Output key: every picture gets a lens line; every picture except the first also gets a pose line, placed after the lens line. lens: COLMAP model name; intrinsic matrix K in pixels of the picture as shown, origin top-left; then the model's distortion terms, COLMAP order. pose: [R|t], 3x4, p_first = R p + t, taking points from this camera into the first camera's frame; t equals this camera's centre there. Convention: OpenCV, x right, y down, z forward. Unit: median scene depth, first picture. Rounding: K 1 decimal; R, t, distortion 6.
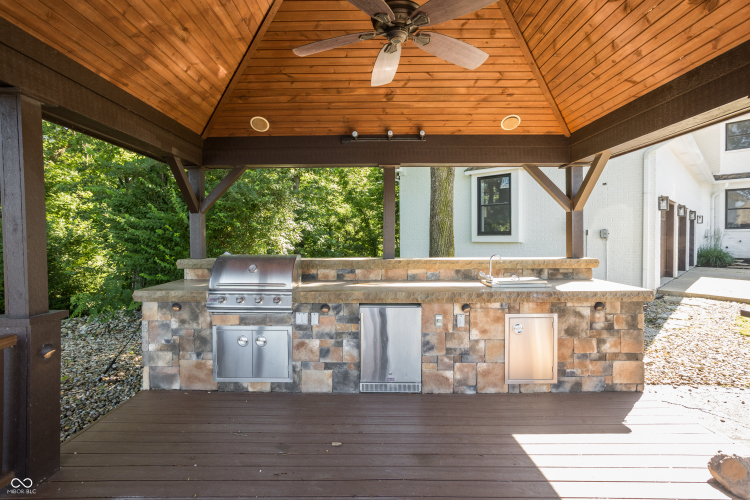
lens RADIAL K [[389.7, 0, 373.3], [0, 389.7, 233.9], [0, 0, 1]] dist [-0.055122, 0.036041]
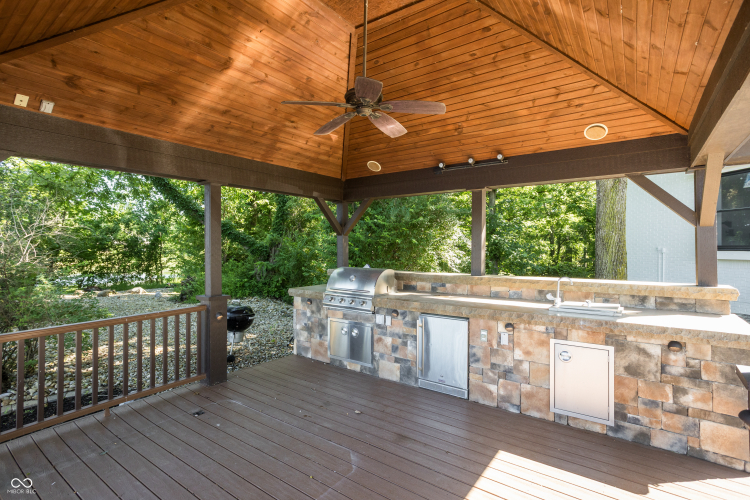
lens RADIAL K [[389.7, 0, 373.3], [0, 389.7, 233.9], [0, 0, 1]] dist [-0.055122, 0.036041]
pose [[0.796837, -0.015822, -0.603988, 0.574571], [0.001791, 0.999715, -0.023824, -0.032495], [0.604192, 0.017902, 0.796638, -0.039654]]
